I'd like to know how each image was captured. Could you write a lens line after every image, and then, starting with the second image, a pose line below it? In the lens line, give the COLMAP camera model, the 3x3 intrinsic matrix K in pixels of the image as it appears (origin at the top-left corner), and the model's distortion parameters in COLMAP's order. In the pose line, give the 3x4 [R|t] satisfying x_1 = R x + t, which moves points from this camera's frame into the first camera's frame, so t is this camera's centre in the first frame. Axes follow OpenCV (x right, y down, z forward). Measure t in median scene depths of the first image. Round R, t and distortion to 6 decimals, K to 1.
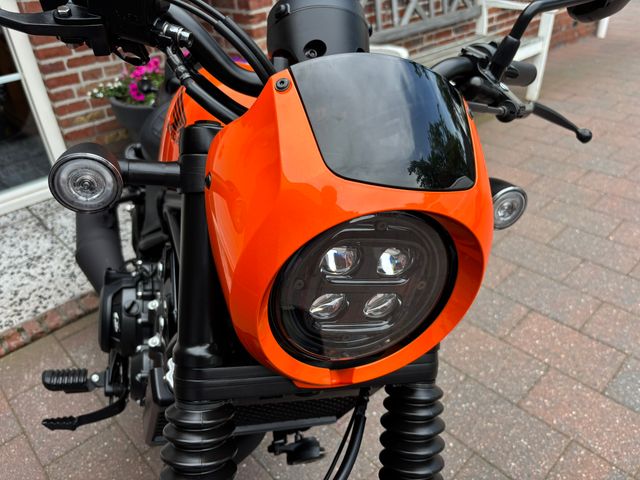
lens RADIAL K [[479.8, 0, 320.0], [0, 479.8, 240.0], [0, 0, 1]] dist [0.038481, -0.061875]
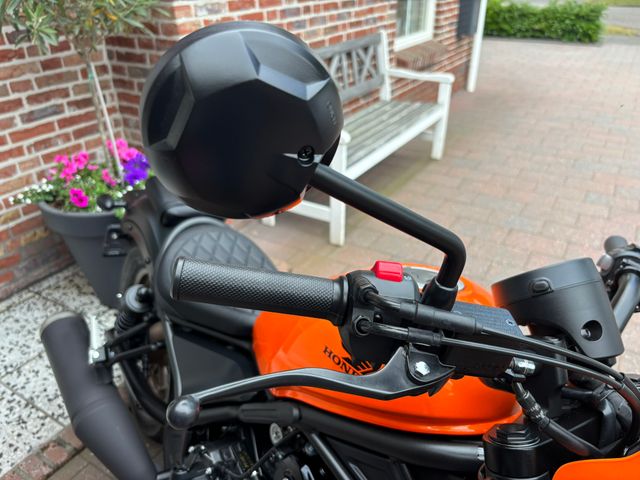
lens RADIAL K [[479.8, 0, 320.0], [0, 479.8, 240.0], [0, 0, 1]] dist [0.038481, -0.061875]
pose [[0.963850, -0.096072, 0.248522, -0.148348], [0.111171, 0.992669, -0.047419, -0.114675], [-0.242144, 0.073333, 0.967465, 0.025003]]
